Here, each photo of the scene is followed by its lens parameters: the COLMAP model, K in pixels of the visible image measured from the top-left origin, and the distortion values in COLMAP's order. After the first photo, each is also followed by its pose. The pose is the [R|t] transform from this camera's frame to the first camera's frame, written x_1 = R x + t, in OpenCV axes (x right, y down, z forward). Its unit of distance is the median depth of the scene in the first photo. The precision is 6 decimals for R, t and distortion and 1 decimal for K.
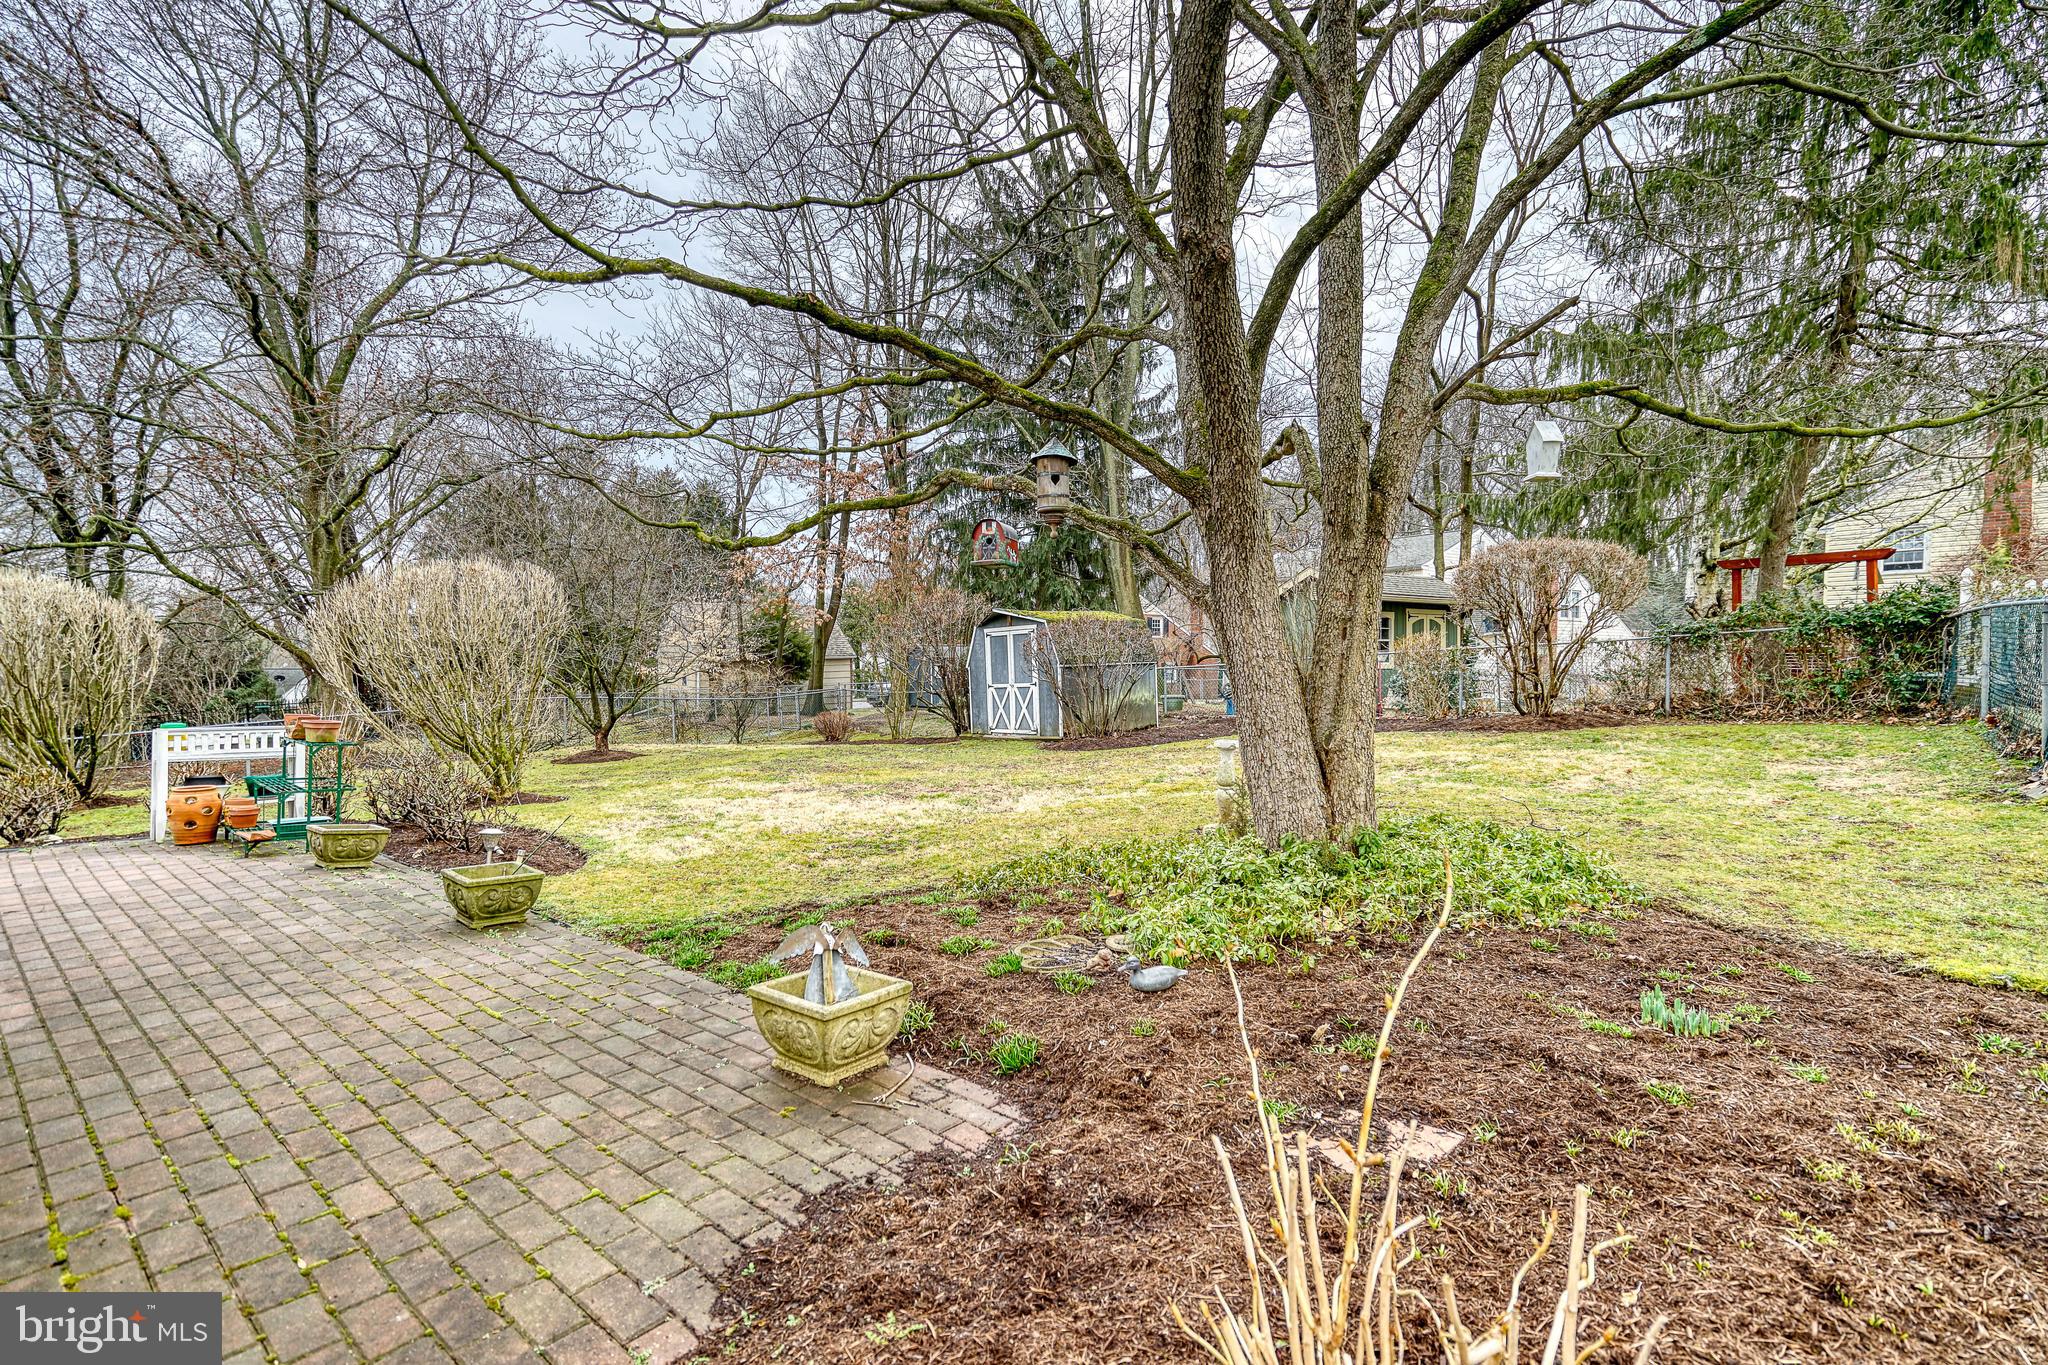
lens RADIAL K [[928.9, 0, 1014.8], [0, 928.9, 686.7], [0, 0, 1]] dist [0.003463, 0.003007]
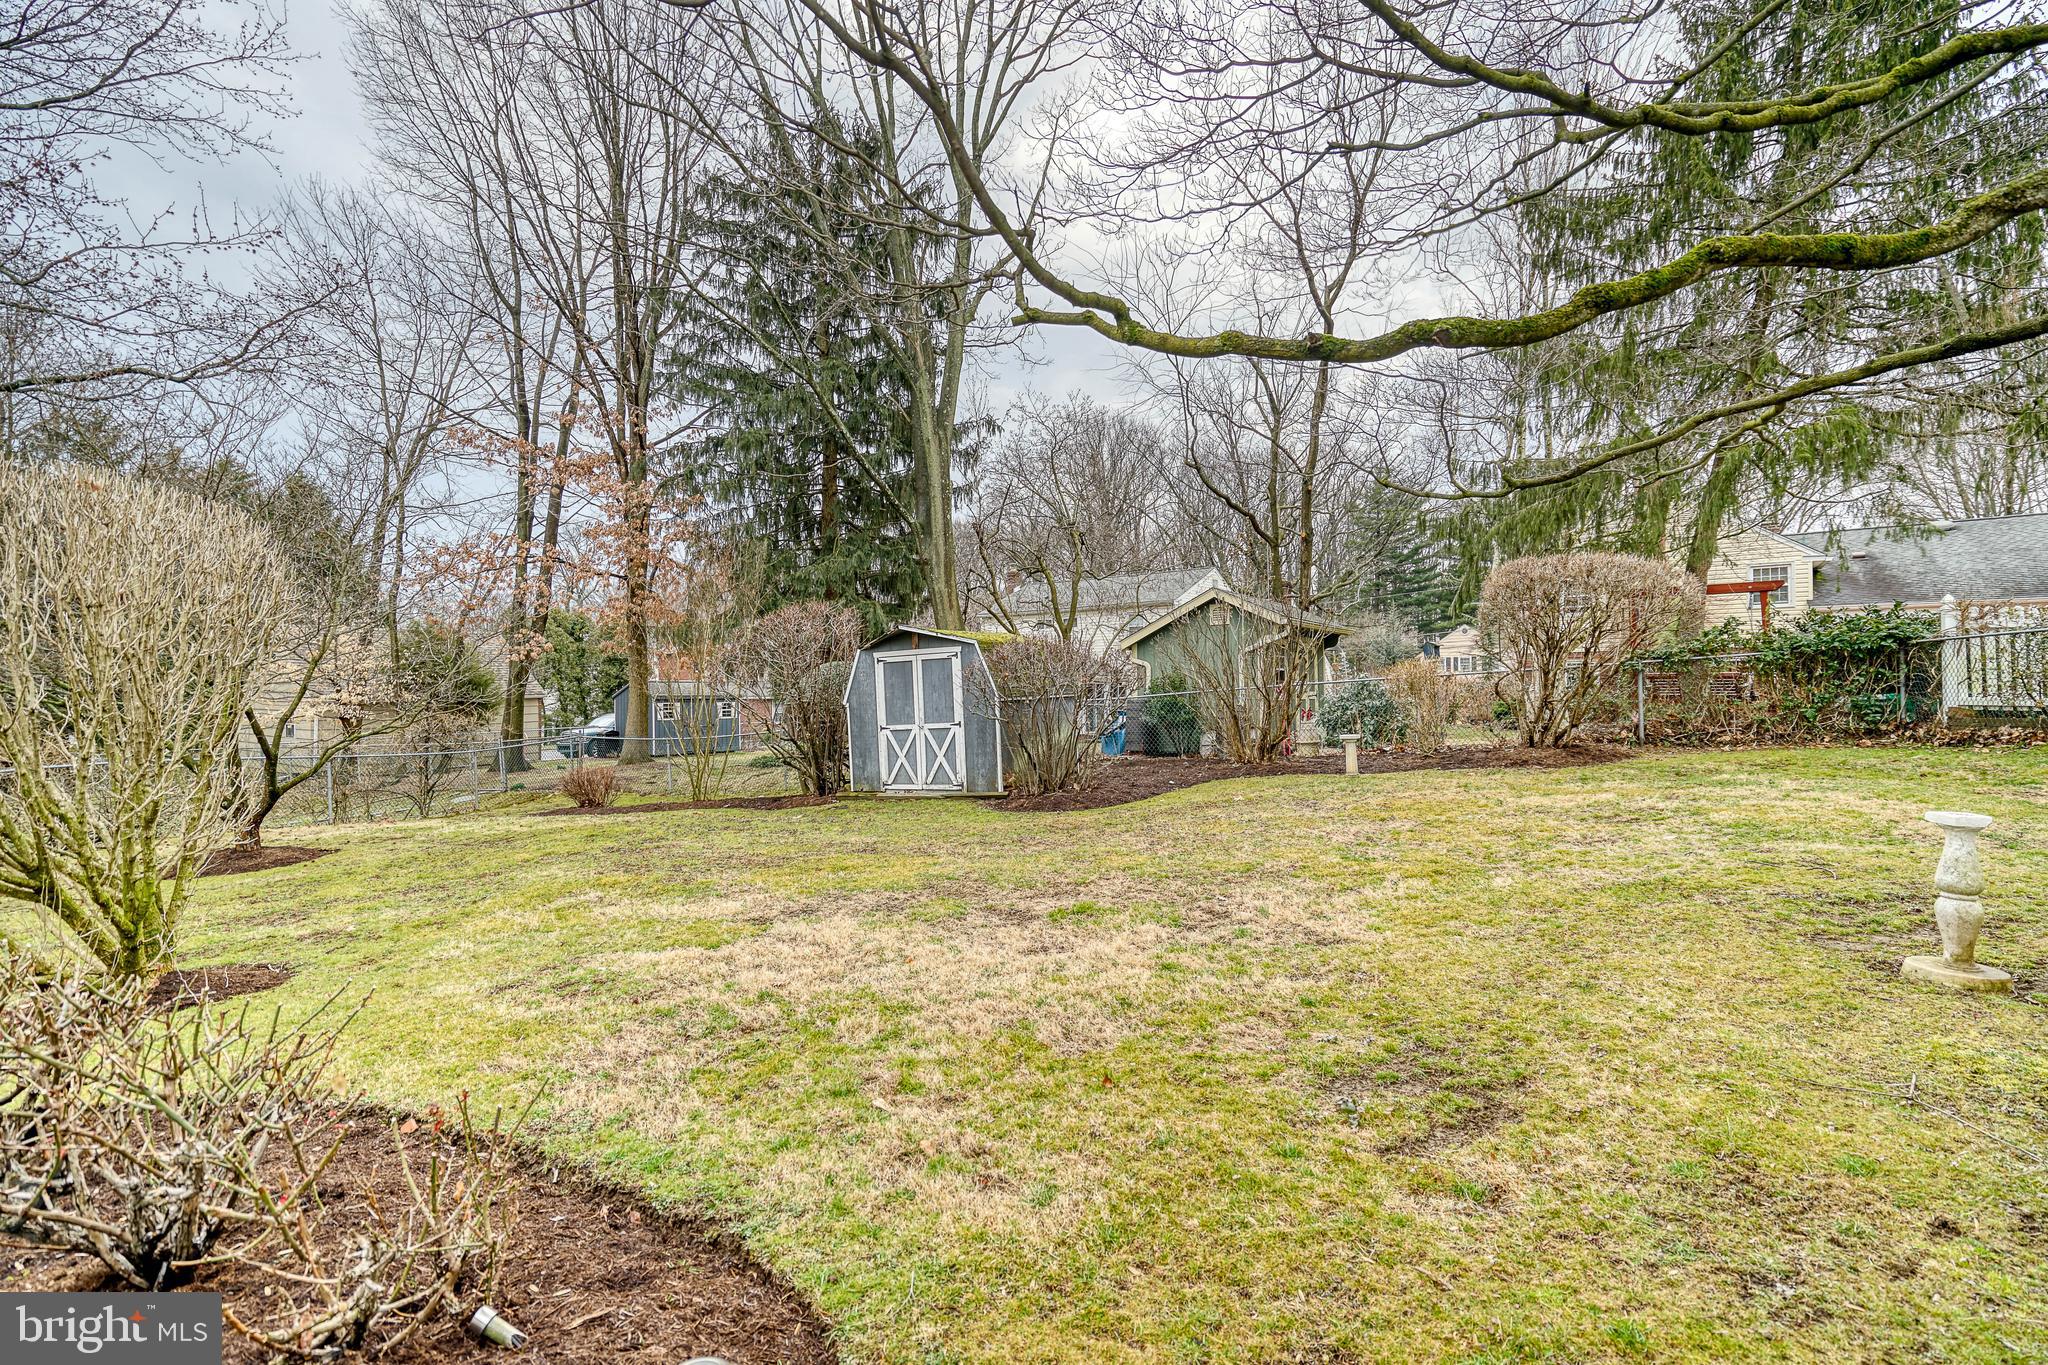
lens RADIAL K [[928.9, 0, 1029.7], [0, 928.9, 681.9], [0, 0, 1]] dist [0.003463, 0.003007]
pose [[0.935020, -0.003654, 0.354577, -0.189009], [0.020248, 0.998866, -0.043099, -0.003183], [-0.354017, 0.047478, 0.934033, 0.255951]]
